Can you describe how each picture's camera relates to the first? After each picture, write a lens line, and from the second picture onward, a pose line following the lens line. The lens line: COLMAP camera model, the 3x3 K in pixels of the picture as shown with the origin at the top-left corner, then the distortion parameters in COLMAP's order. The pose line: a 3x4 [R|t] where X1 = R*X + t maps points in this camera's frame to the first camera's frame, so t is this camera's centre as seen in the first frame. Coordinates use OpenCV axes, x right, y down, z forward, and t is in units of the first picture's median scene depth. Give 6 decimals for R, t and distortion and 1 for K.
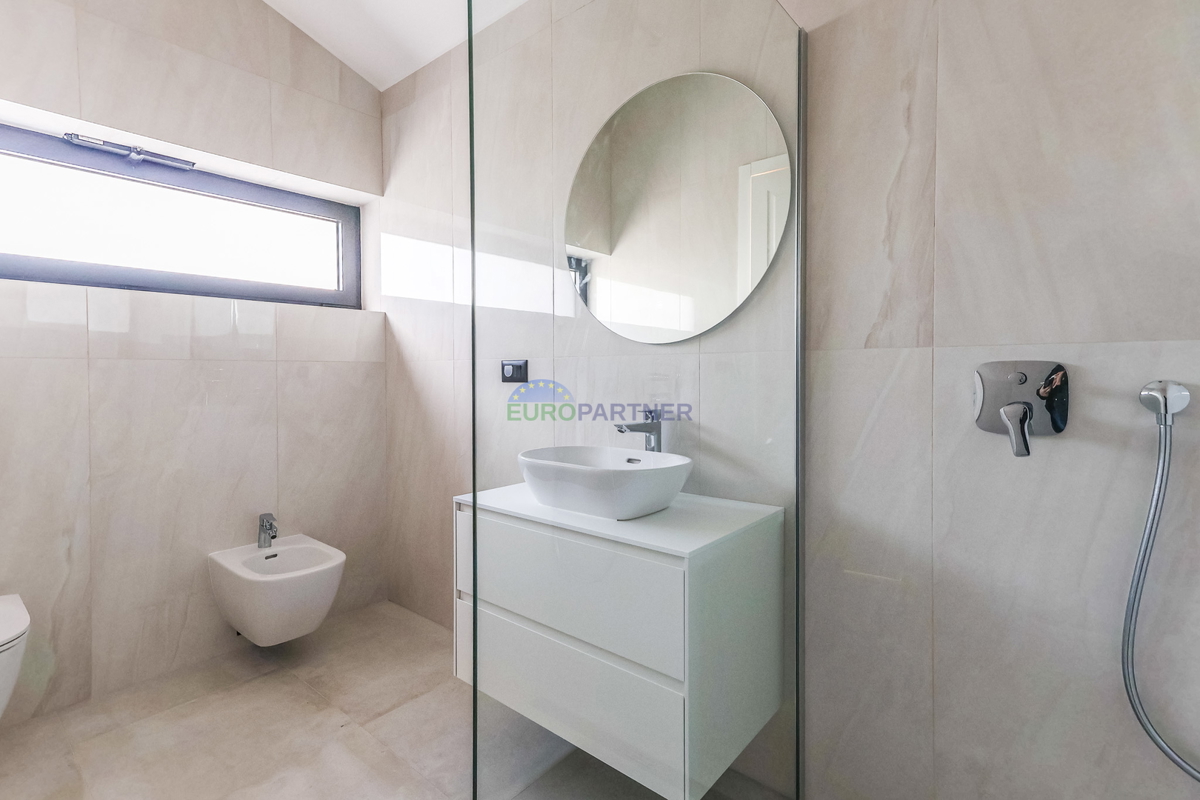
lens RADIAL K [[552.5, 0, 599.7], [0, 552.5, 389.1], [0, 0, 1]] dist [0.000736, 0.000047]
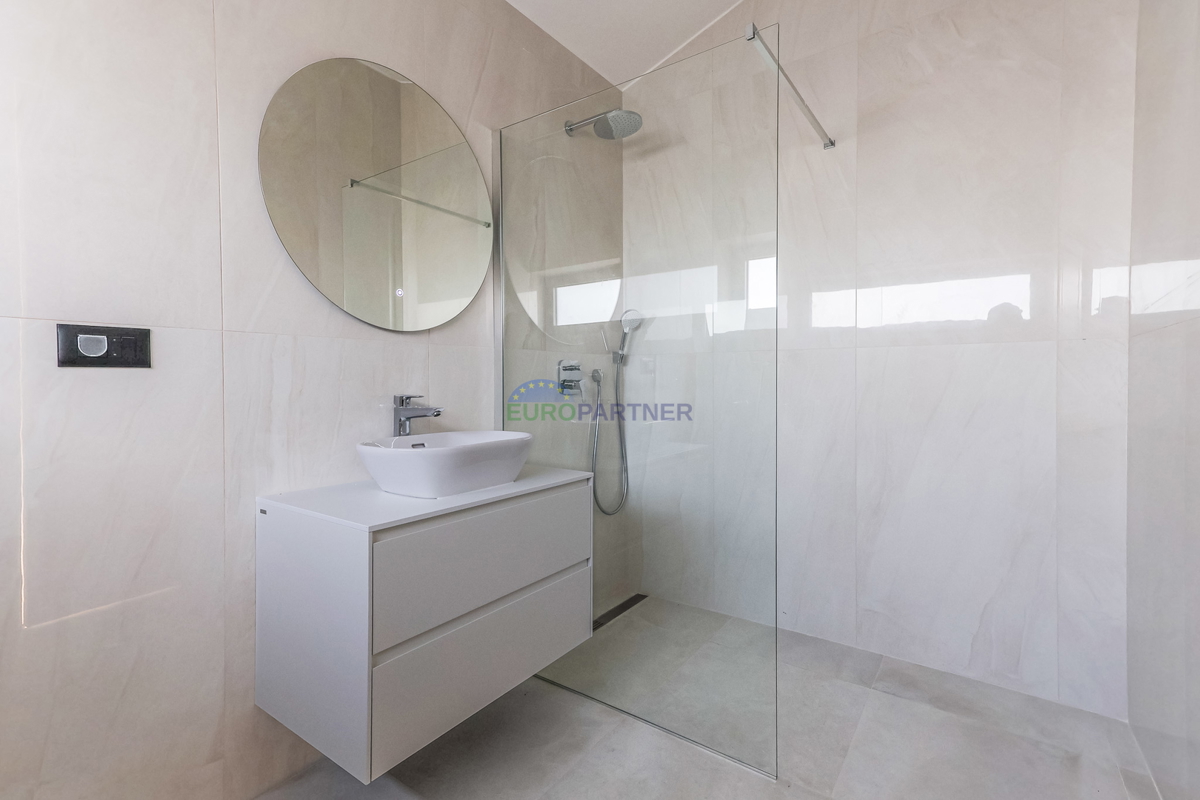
lens RADIAL K [[552.5, 0, 599.7], [0, 552.5, 389.1], [0, 0, 1]] dist [0.000736, 0.000047]
pose [[-0.087076, -0.015236, 0.996085, -1.192525], [0.025259, 0.999528, 0.017496, 0.021454], [-0.995881, 0.026683, -0.086650, 0.920265]]
